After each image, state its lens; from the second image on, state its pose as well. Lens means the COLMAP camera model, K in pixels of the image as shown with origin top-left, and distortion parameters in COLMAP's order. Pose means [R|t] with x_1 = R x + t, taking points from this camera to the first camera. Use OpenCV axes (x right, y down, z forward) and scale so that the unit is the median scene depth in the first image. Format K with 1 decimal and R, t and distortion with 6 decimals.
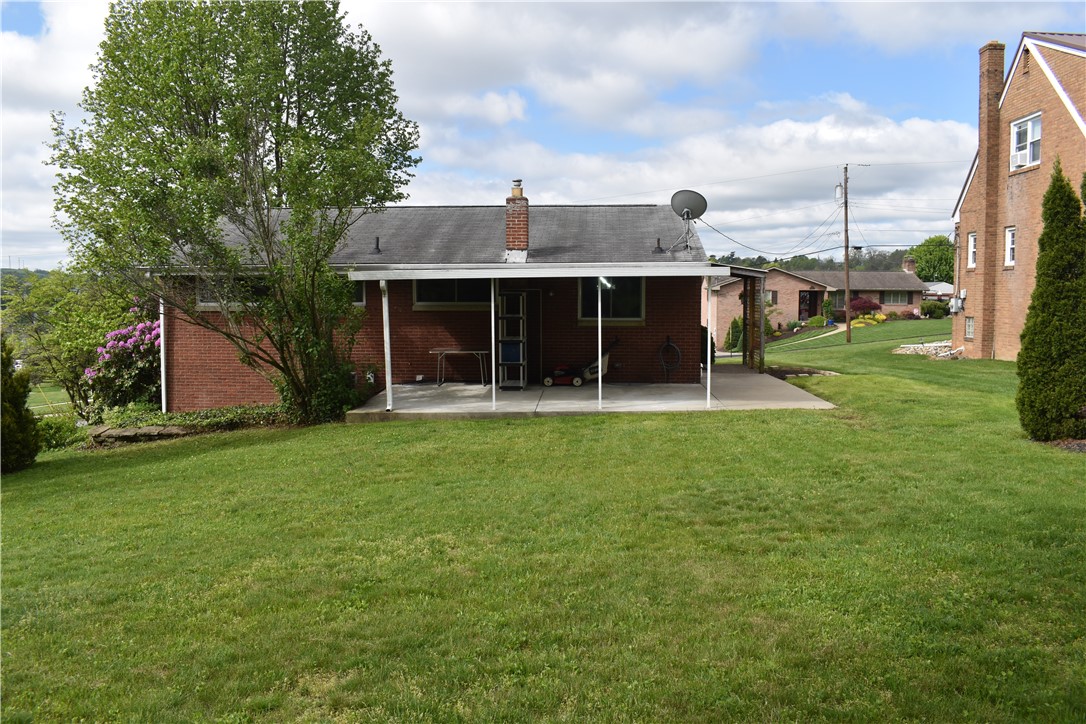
lens RADIAL K [[843.6, 0, 549.3], [0, 843.6, 357.1], [0, 0, 1]] dist [-0.091208, 0.002423]
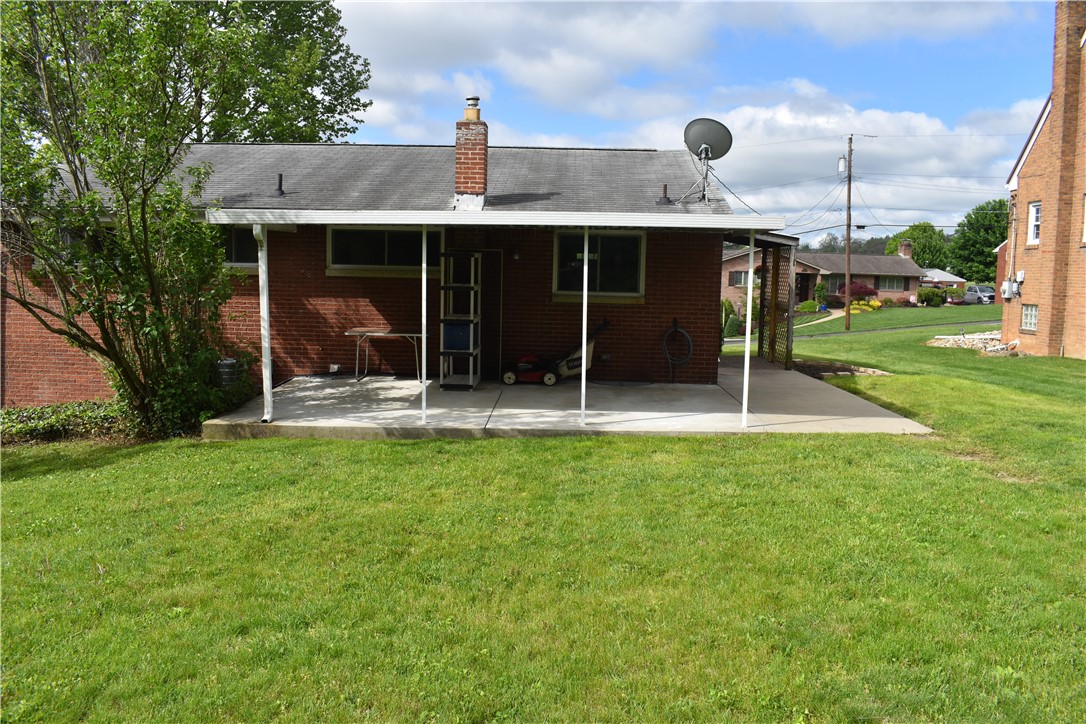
lens RADIAL K [[843.6, 0, 549.3], [0, 843.6, 357.1], [0, 0, 1]] dist [-0.091208, 0.002423]
pose [[0.999272, 0.021316, 0.031625, 0.008728], [-0.022062, 0.999482, 0.023442, -0.005964], [-0.031109, -0.024122, 0.999225, 0.253484]]
